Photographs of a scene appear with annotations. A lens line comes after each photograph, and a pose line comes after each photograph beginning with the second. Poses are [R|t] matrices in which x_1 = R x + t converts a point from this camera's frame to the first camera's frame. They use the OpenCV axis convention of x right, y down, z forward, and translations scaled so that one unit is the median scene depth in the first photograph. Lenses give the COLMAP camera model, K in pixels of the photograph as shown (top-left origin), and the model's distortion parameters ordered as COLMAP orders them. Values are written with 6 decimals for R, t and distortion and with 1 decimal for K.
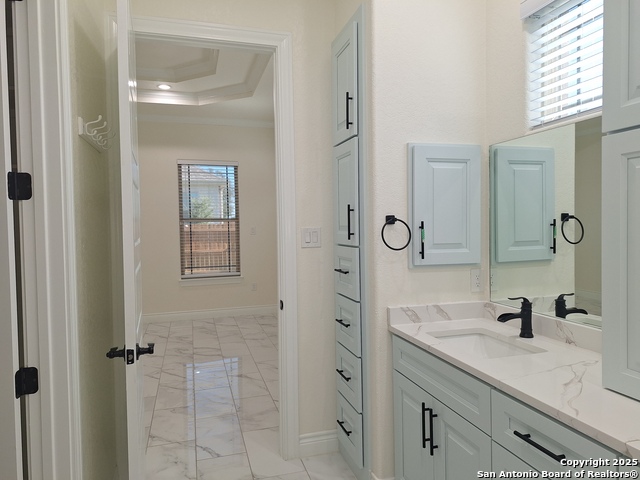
lens RADIAL K [[451.0, 0, 322.1], [0, 451.0, 238.6], [0, 0, 1]] dist [0.058287, -0.060281]
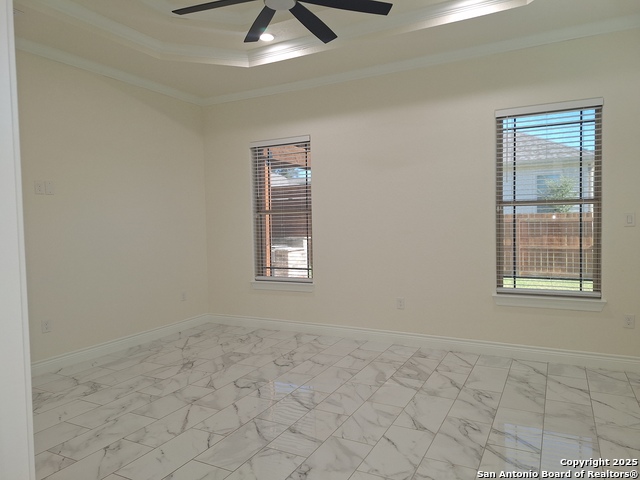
lens RADIAL K [[451.0, 0, 323.9], [0, 451.0, 239.2], [0, 0, 1]] dist [0.058287, -0.060281]
pose [[0.727315, 0.031523, -0.685580, -0.042723], [-0.015798, 0.999449, 0.029196, -0.004485], [0.686122, -0.010404, 0.727412, 0.345762]]
